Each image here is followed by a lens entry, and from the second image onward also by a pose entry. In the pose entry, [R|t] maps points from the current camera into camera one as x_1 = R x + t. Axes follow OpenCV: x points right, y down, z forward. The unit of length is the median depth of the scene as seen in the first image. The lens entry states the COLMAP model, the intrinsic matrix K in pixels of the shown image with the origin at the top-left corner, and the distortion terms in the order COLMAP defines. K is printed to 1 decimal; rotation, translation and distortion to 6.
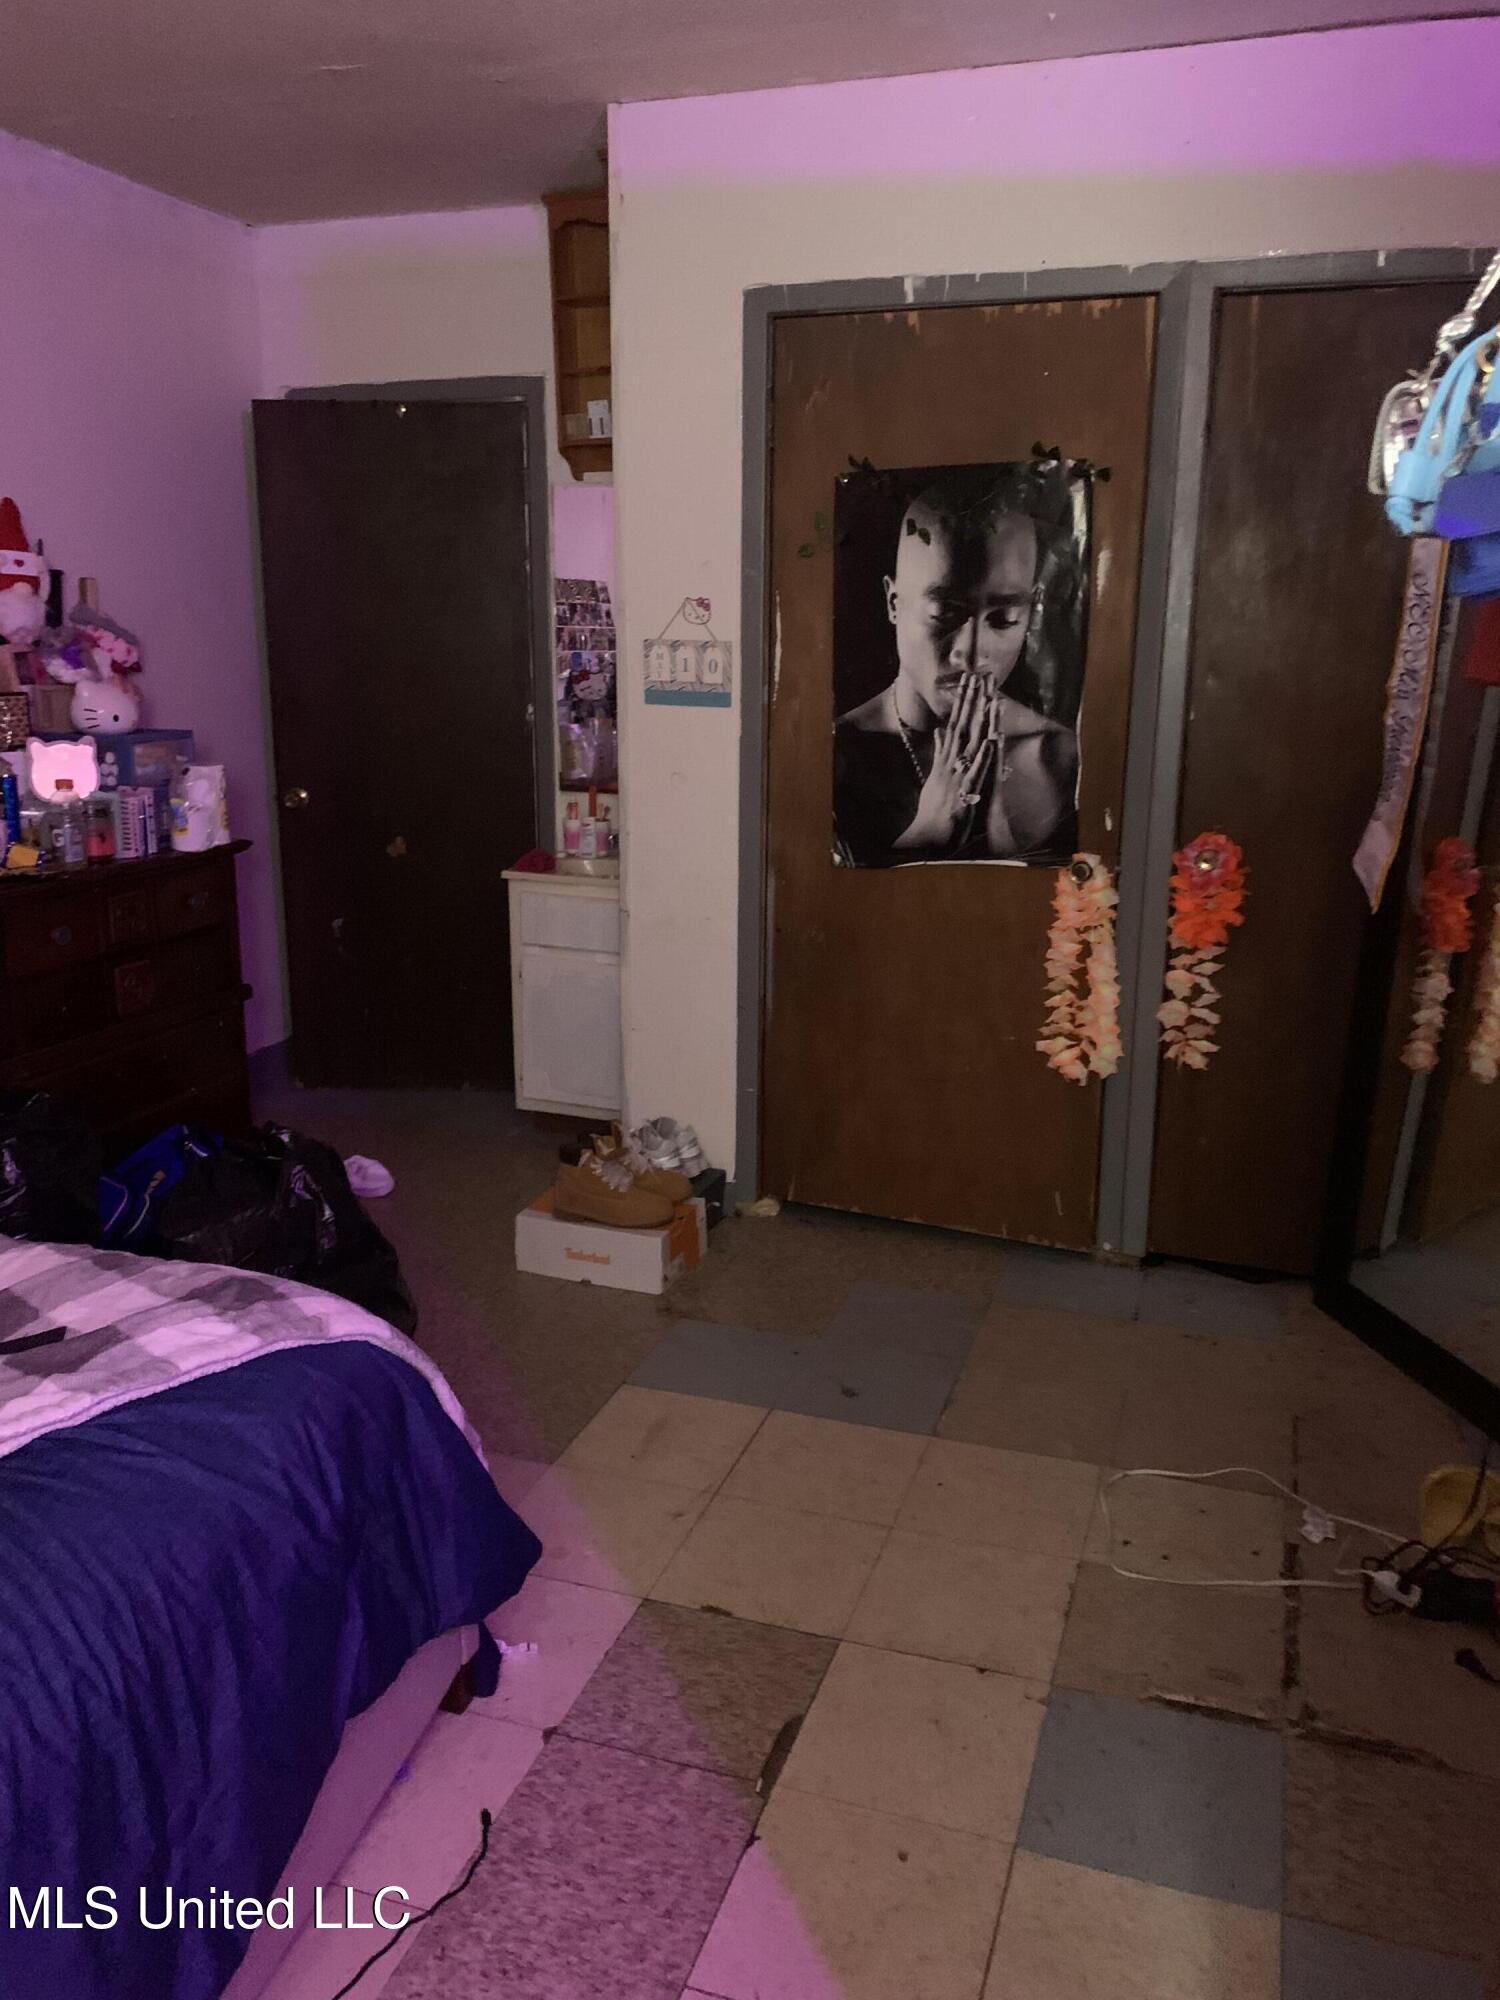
lens RADIAL K [[1520.9, 0, 750.0], [0, 1520.9, 1000.0], [0, 0, 1]] dist [-0.009184, -0.001182]
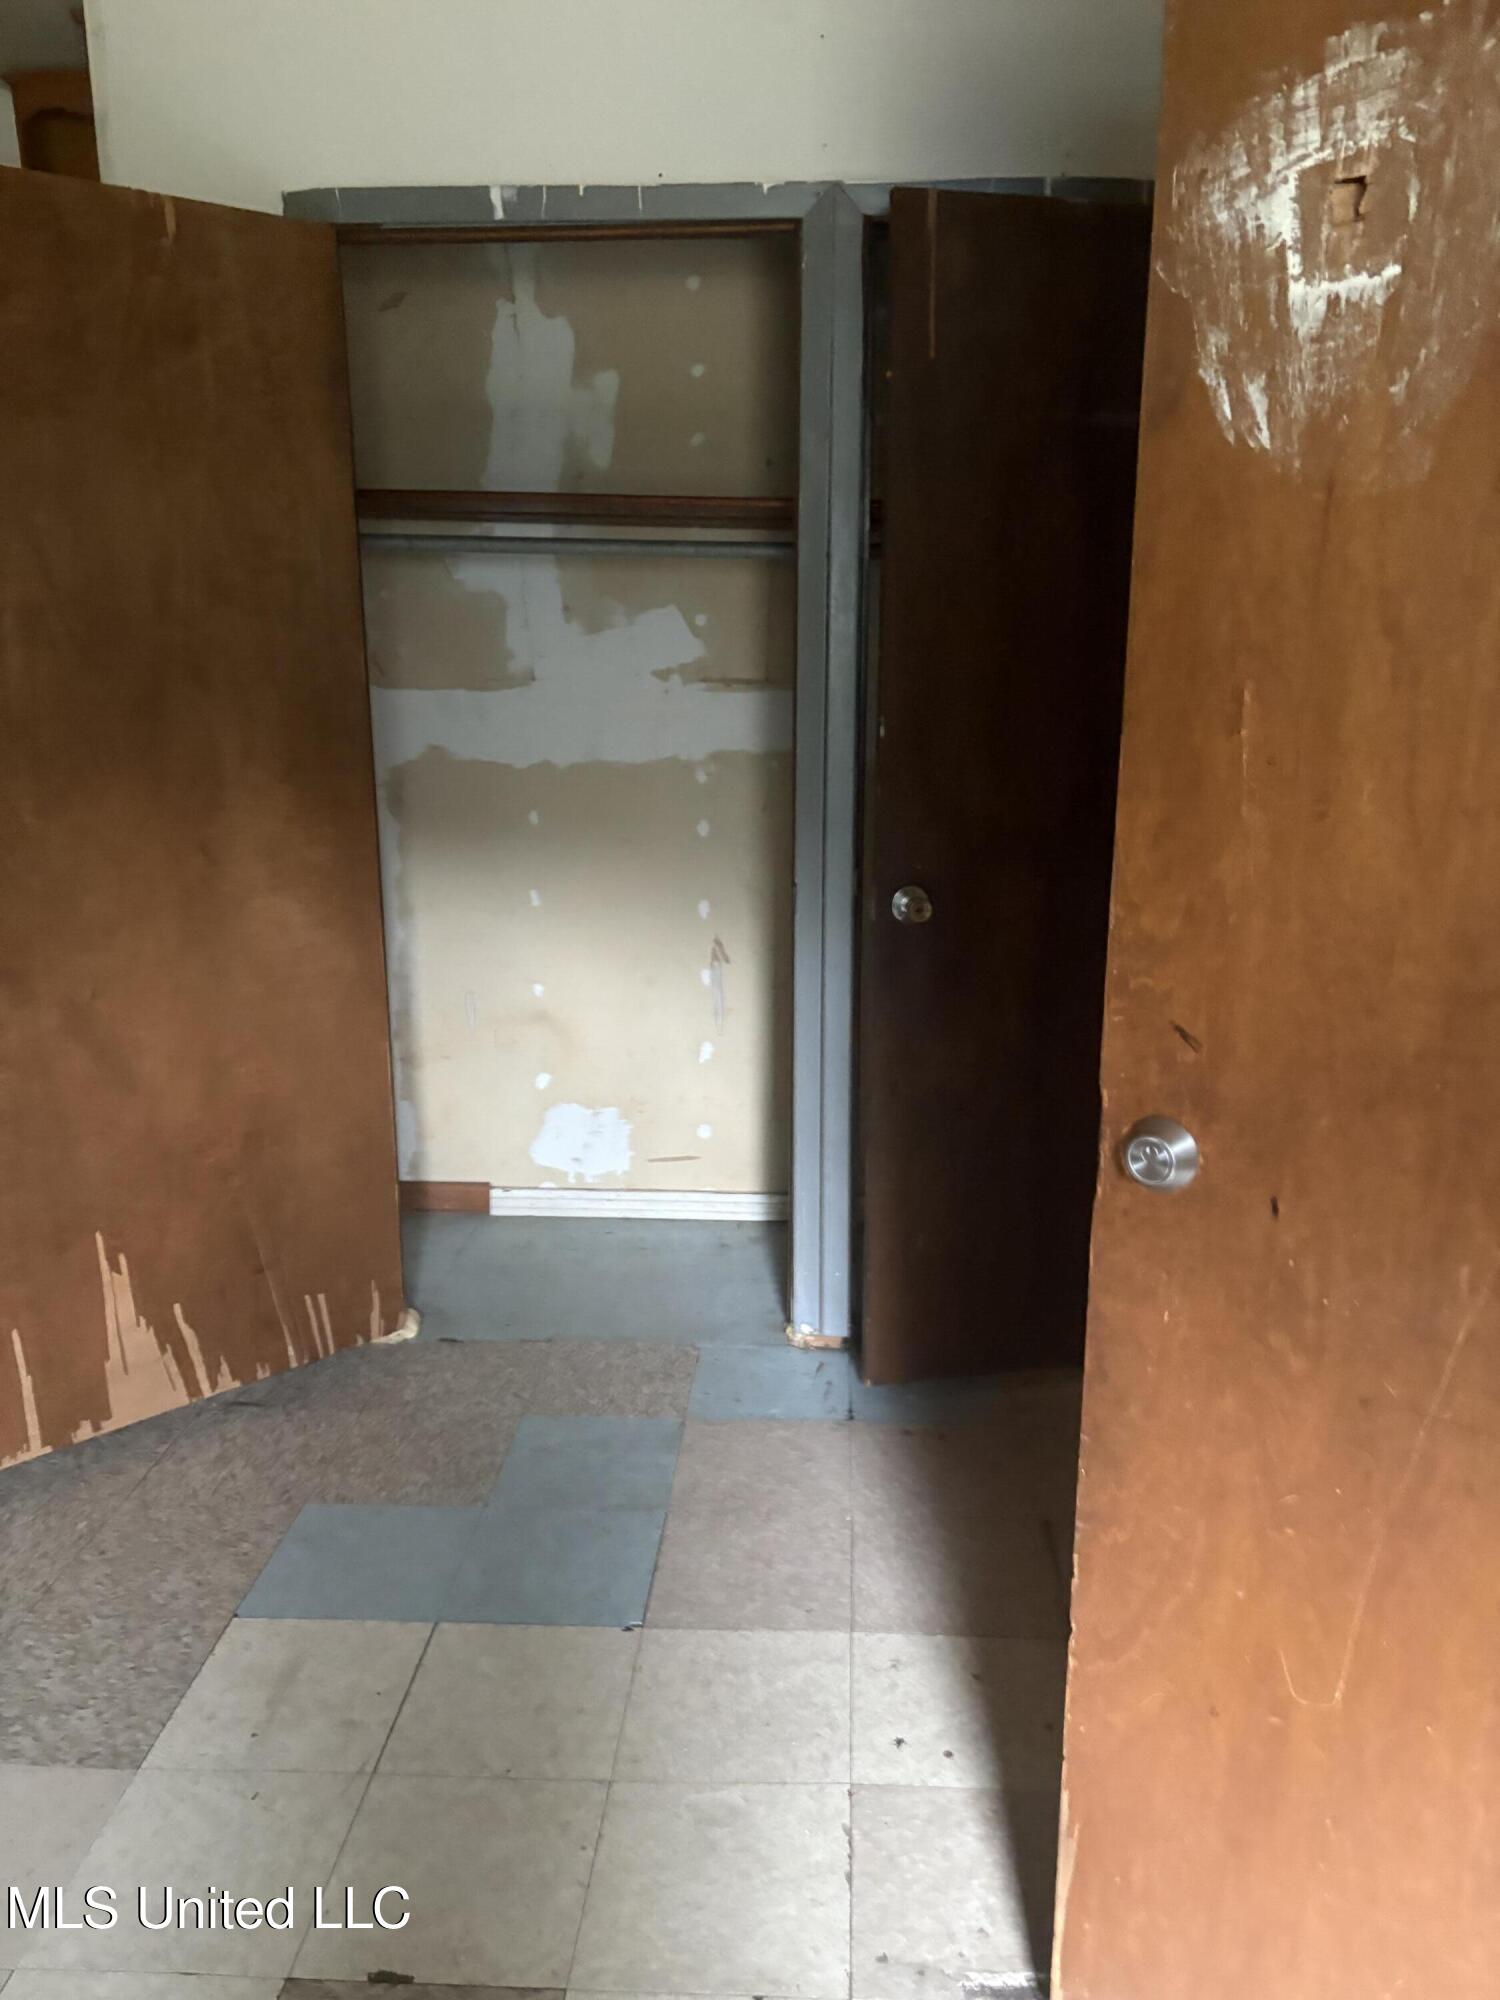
lens RADIAL K [[1459.3, 0, 750.0], [0, 1459.3, 1000.0], [0, 0, 1]] dist [0.001833, -0.003309]
pose [[0.960562, -0.077374, 0.267084, -0.005897], [0.074449, 0.997002, 0.021076, -0.053351], [-0.267914, -0.000361, 0.963443, 0.222539]]
